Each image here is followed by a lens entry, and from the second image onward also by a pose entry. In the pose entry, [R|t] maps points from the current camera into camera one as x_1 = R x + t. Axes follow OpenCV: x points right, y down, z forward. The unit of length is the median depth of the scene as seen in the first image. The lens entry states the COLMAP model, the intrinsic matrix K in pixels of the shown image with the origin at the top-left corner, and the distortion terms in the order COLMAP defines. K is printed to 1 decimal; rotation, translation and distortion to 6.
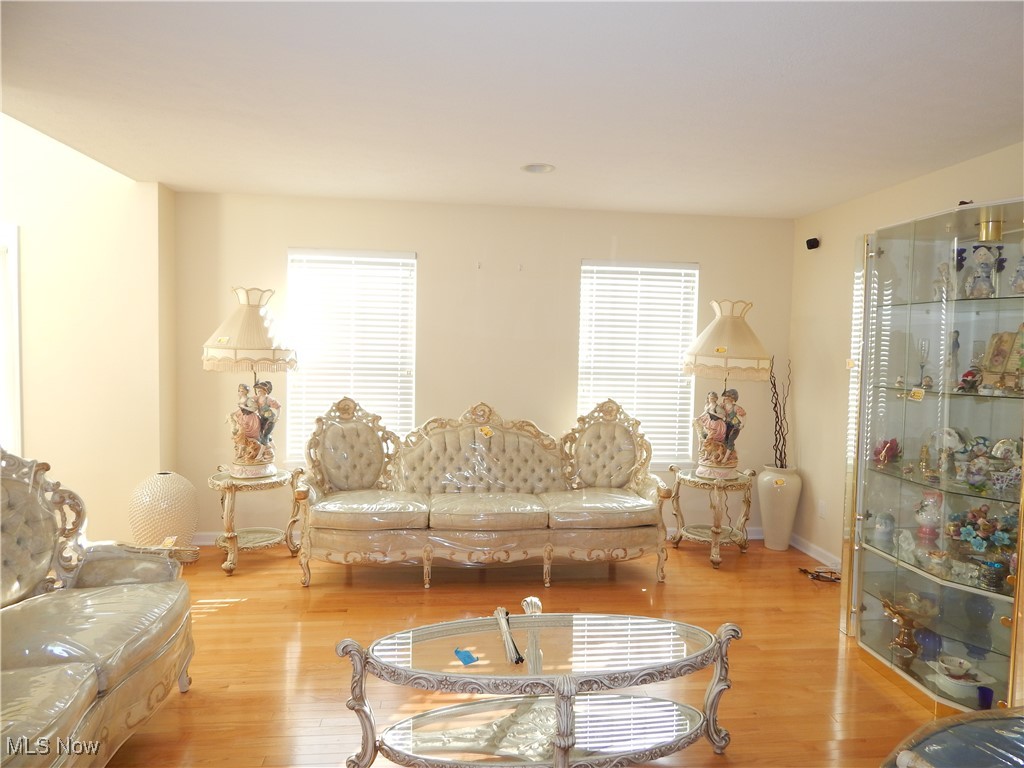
lens RADIAL K [[668.4, 0, 513.5], [0, 668.4, 382.1], [0, 0, 1]] dist [-0.000608, -0.011822]
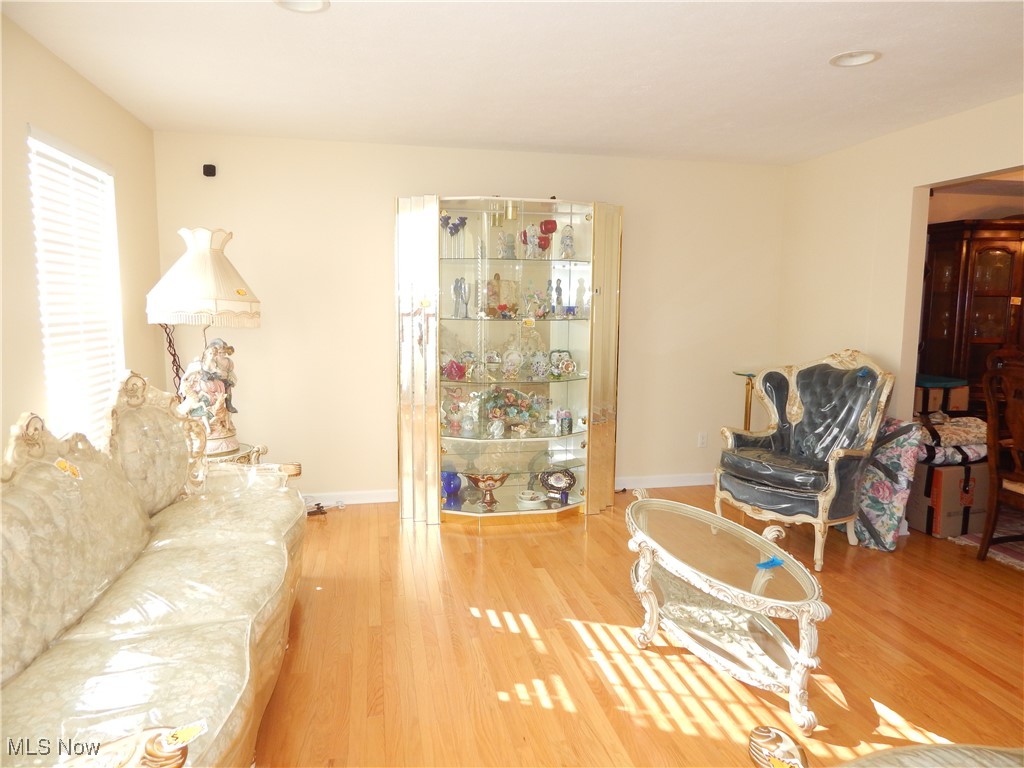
lens RADIAL K [[668.4, 0, 517.8], [0, 668.4, 382.5], [0, 0, 1]] dist [-0.000608, -0.011822]
pose [[-0.083558, -0.142049, 0.986327, -0.504900], [0.056089, 0.987548, 0.146976, -0.036146], [-0.994923, 0.067604, -0.074550, 0.681777]]
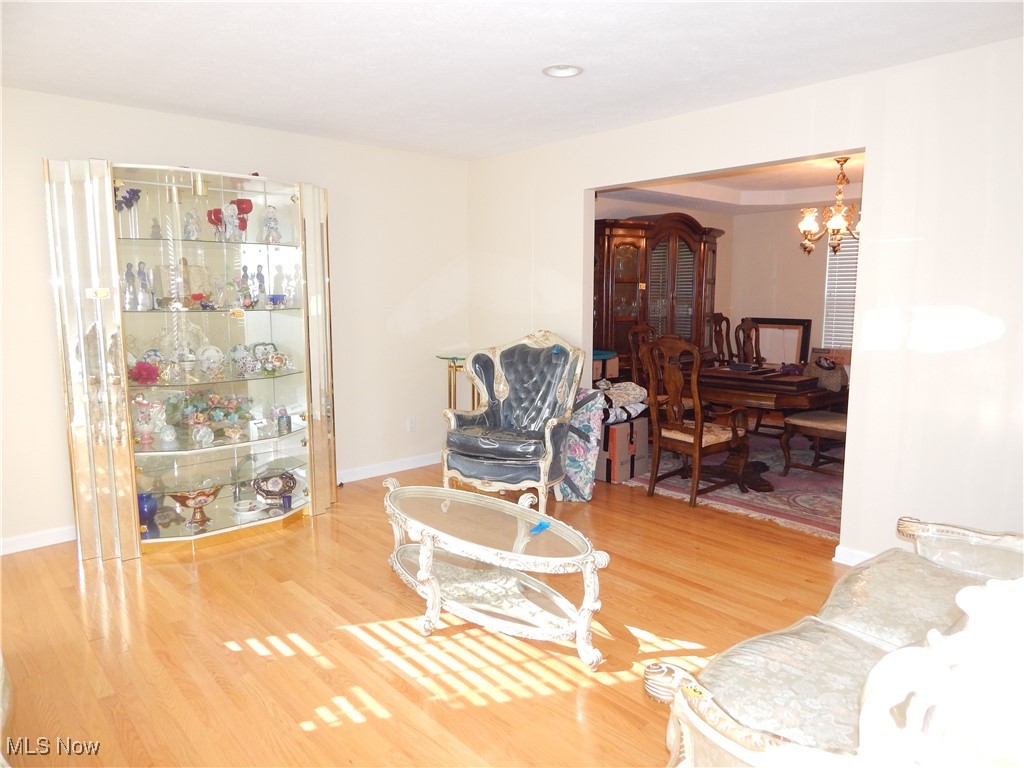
lens RADIAL K [[668.4, 0, 516.4], [0, 668.4, 382.5], [0, 0, 1]] dist [-0.000608, -0.011822]
pose [[-0.572795, -0.132217, 0.808965, -0.456335], [0.041932, 0.980887, 0.190007, -0.039700], [-0.818625, 0.142757, -0.556303, 0.781383]]
